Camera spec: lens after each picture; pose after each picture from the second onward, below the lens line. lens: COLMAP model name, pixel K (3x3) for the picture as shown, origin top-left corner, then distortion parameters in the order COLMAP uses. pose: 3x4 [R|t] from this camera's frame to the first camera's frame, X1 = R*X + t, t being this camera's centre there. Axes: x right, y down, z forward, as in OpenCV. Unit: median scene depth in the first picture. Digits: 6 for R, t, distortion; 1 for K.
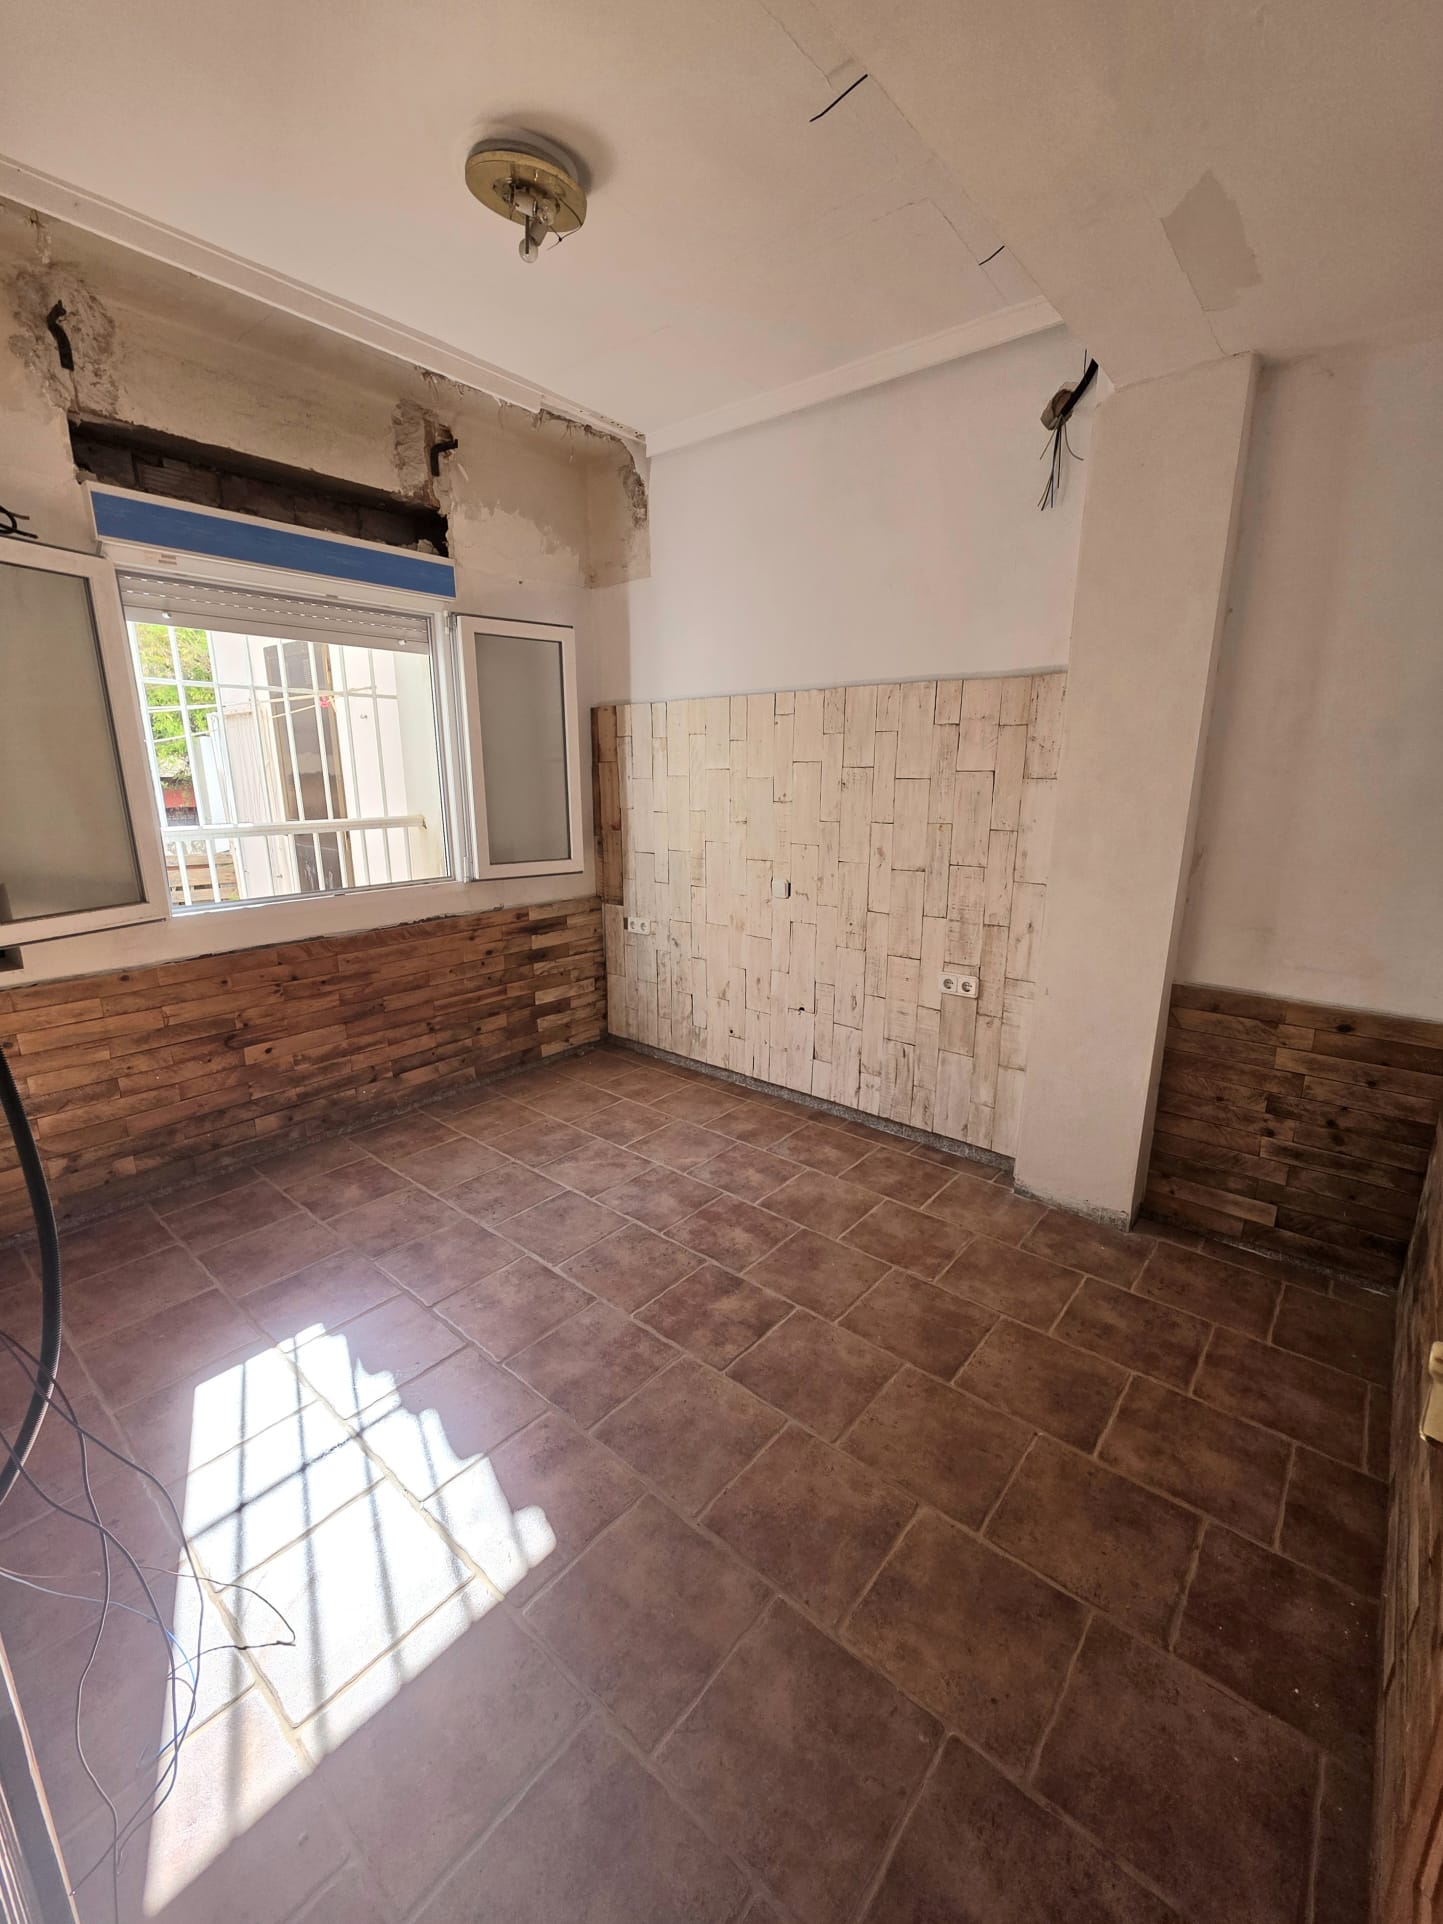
lens RADIAL K [[791.2, 0, 721.5], [0, 791.2, 962.0], [0, 0, 1]] dist [-0.001106, 0.000202]
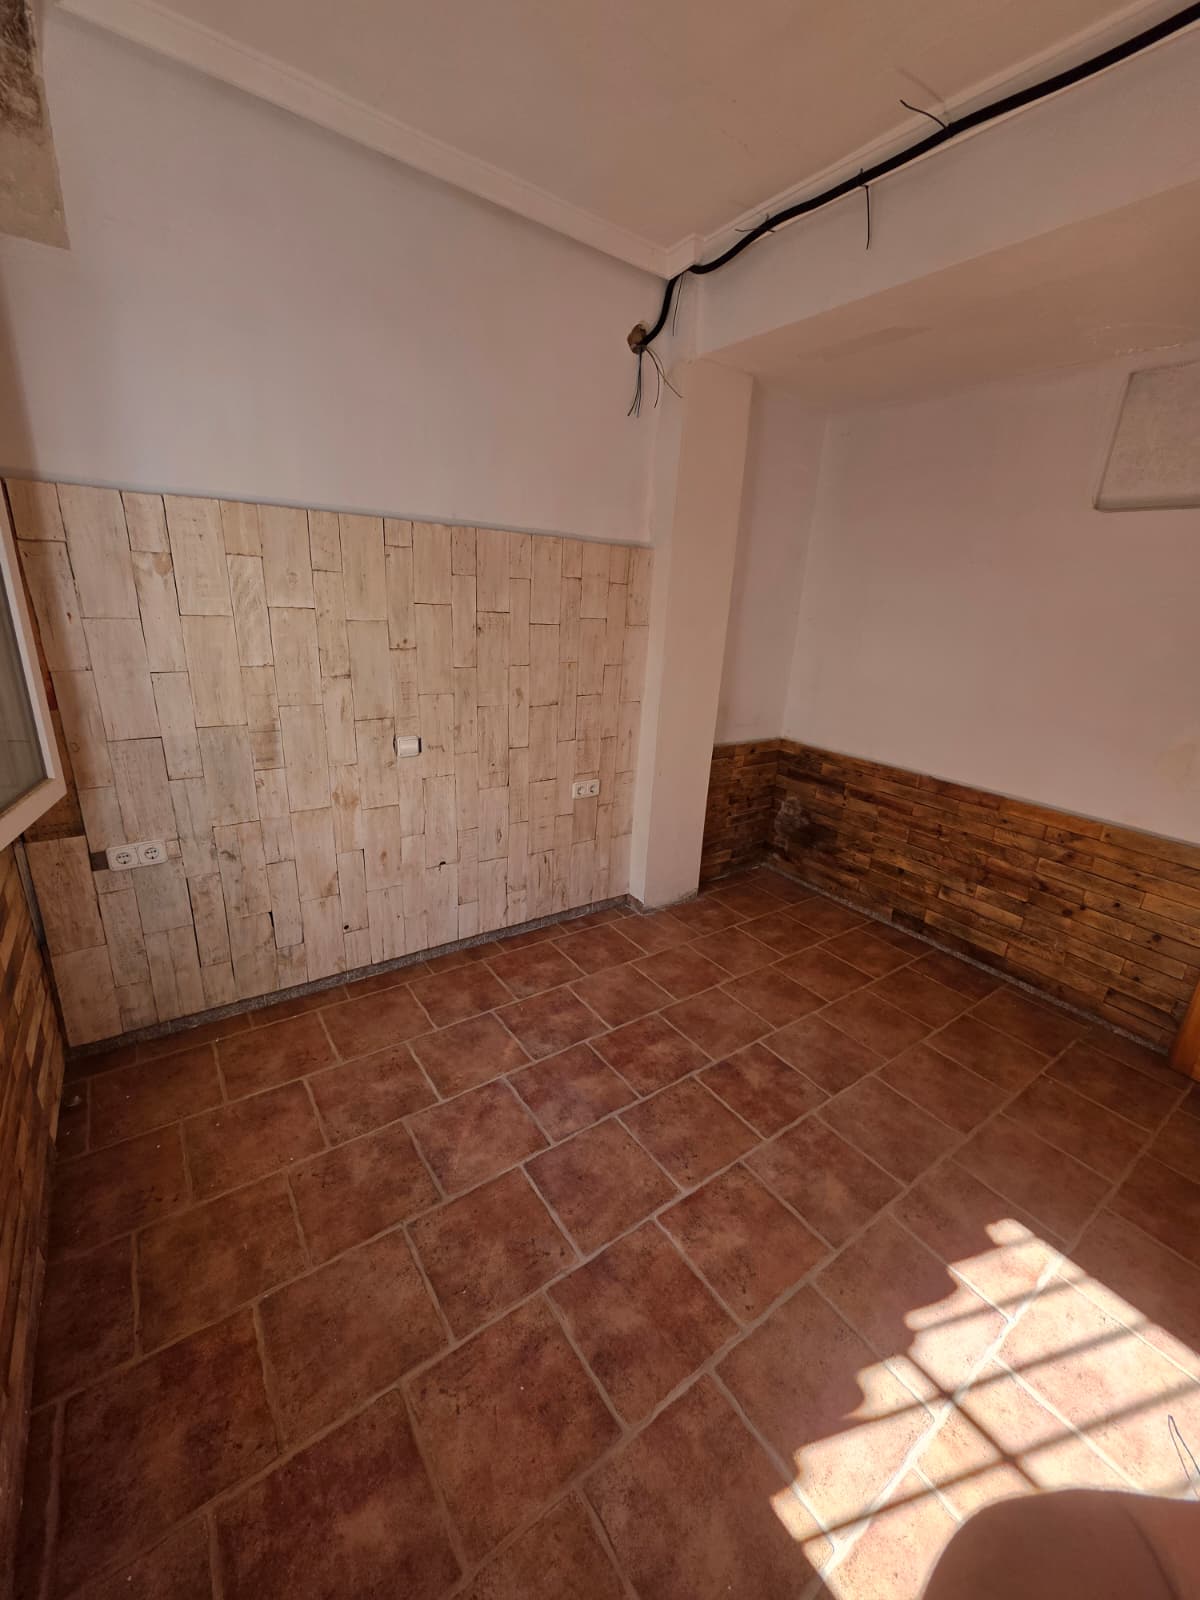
lens RADIAL K [[639.7, 0, 609.7], [0, 639.7, 802.0], [0, 0, 1]] dist [-0.001212, 0.000199]
pose [[0.243905, -0.291202, 0.925047, -0.609043], [0.174535, 0.951460, 0.253497, -0.193176], [-0.953964, 0.099624, 0.282891, 0.639660]]
